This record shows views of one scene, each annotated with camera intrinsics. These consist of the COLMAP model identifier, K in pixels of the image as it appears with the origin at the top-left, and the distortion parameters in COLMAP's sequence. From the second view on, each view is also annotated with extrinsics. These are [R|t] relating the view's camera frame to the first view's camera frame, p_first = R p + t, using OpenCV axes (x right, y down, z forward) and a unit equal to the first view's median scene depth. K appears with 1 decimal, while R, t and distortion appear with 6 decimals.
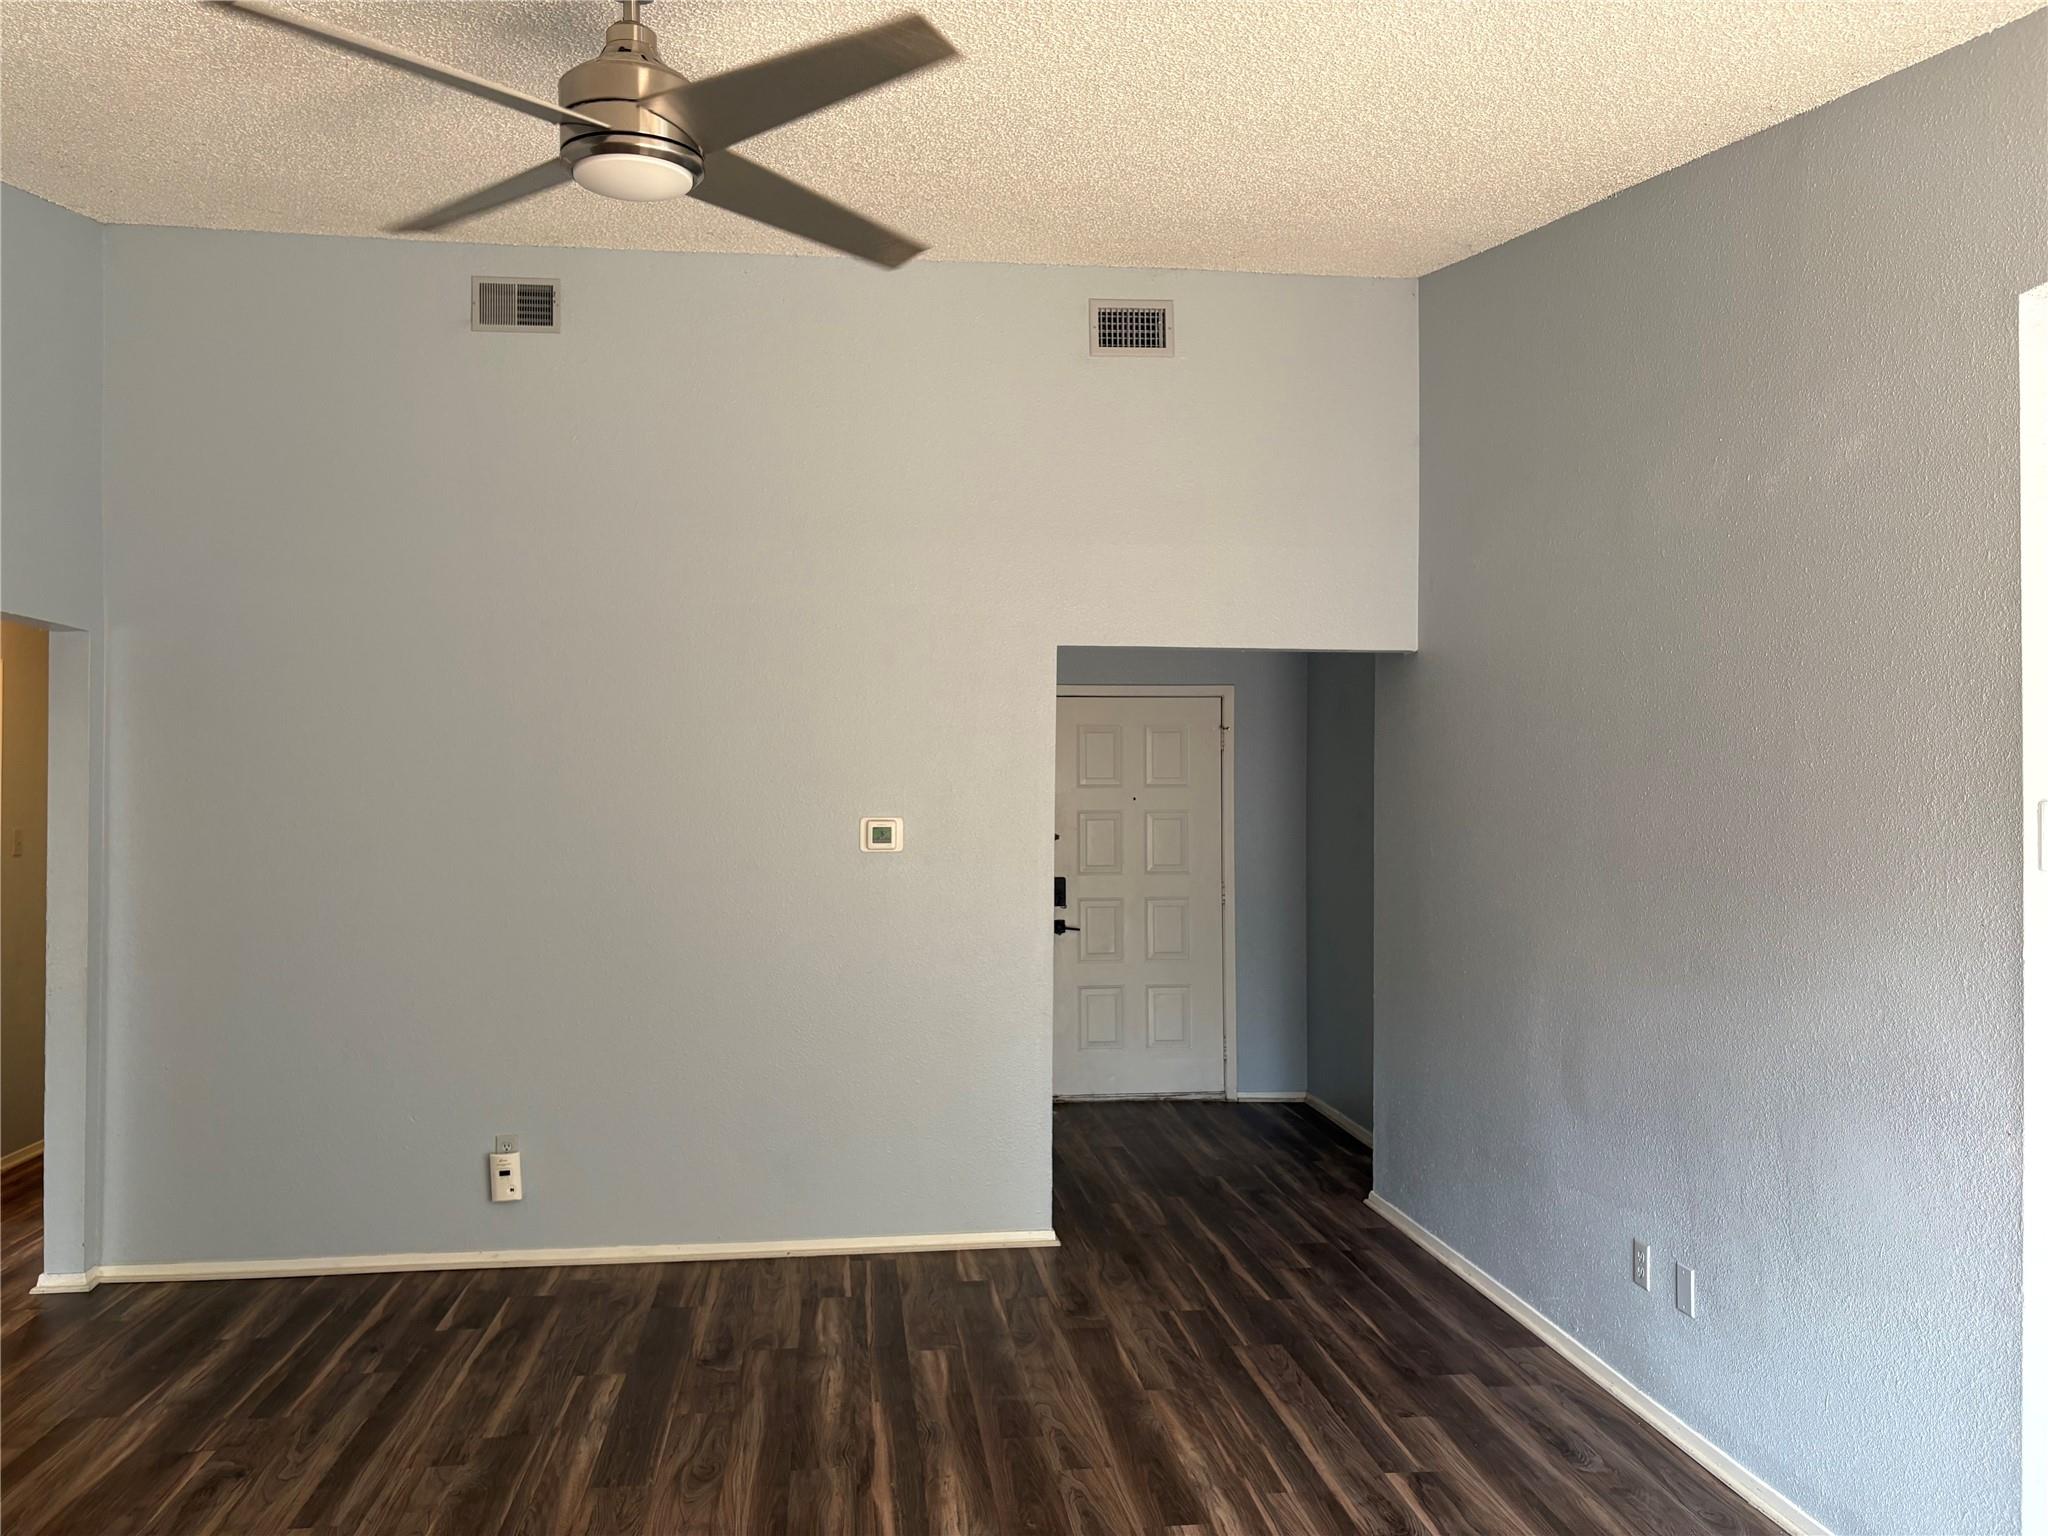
lens RADIAL K [[1546.5, 0, 1020.8], [0, 1546.5, 760.0], [0, 0, 1]] dist [0.075253, -0.082011]
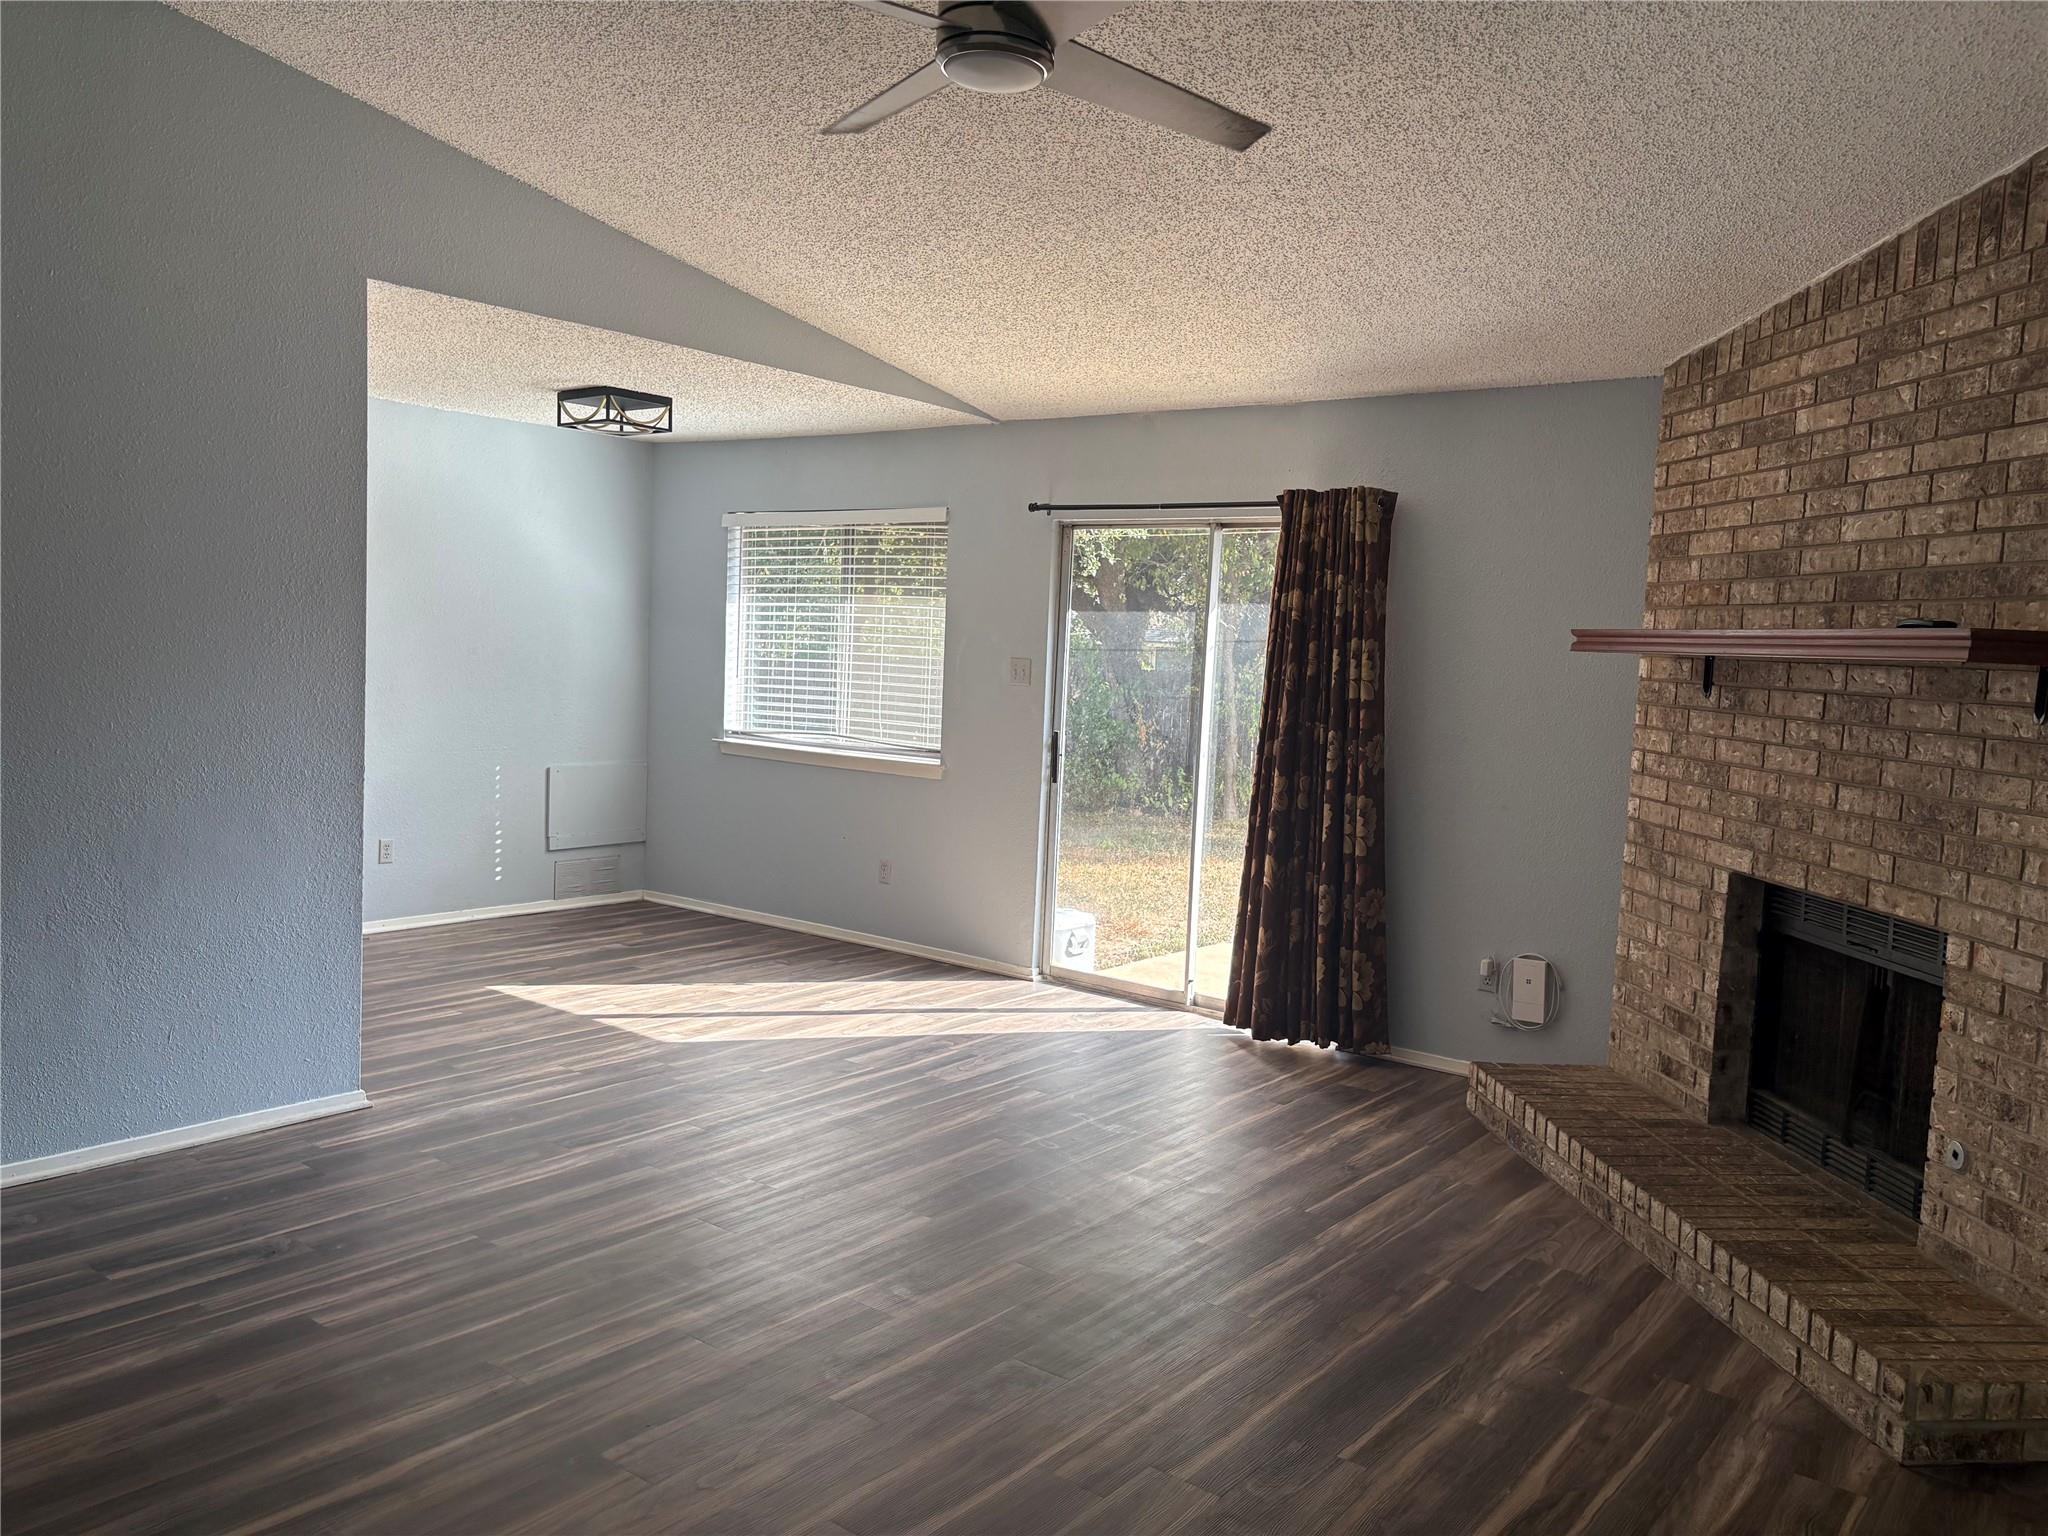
lens RADIAL K [[1546.5, 0, 1012.2], [0, 1546.5, 767.2], [0, 0, 1]] dist [0.075253, -0.082011]
pose [[-0.708082, -0.092058, 0.700103, -0.724432], [-0.061416, 0.995737, 0.068816, 0.042196], [-0.703454, 0.005730, -0.710718, 1.177750]]
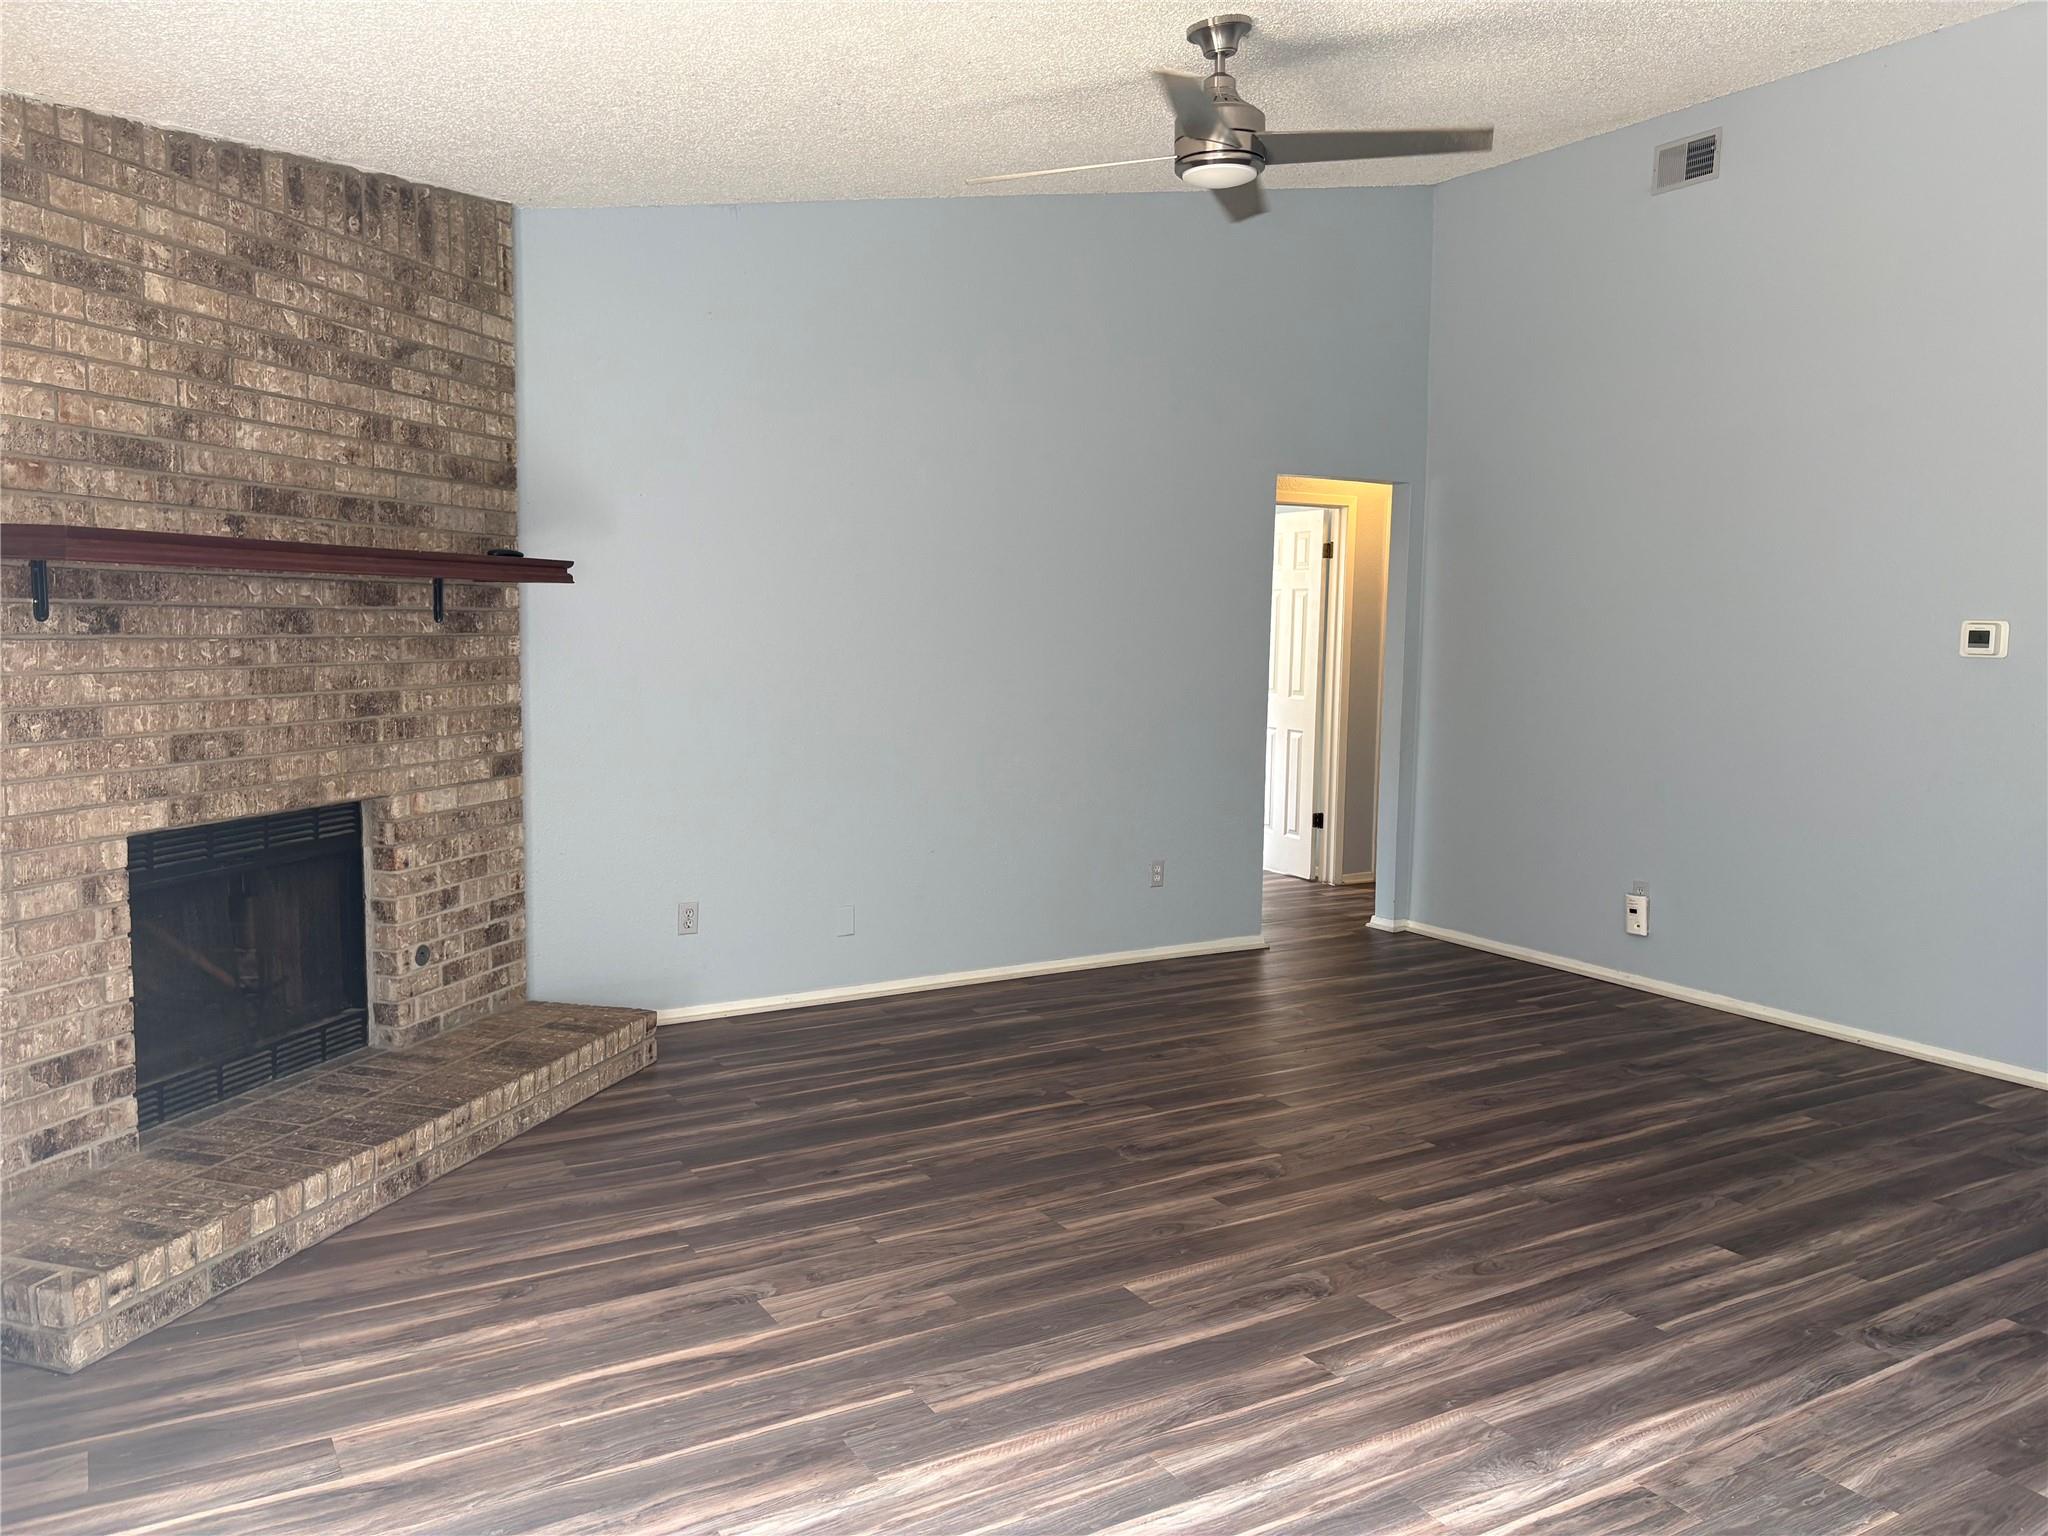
lens RADIAL K [[1546.5, 0, 1029.9], [0, 1546.5, 760.7], [0, 0, 1]] dist [0.075253, -0.082011]
pose [[0.411368, 0.088904, -0.907123, 0.733294], [0.005411, 0.994976, 0.099968, 0.032034], [0.911453, -0.046032, 0.408820, 0.107257]]
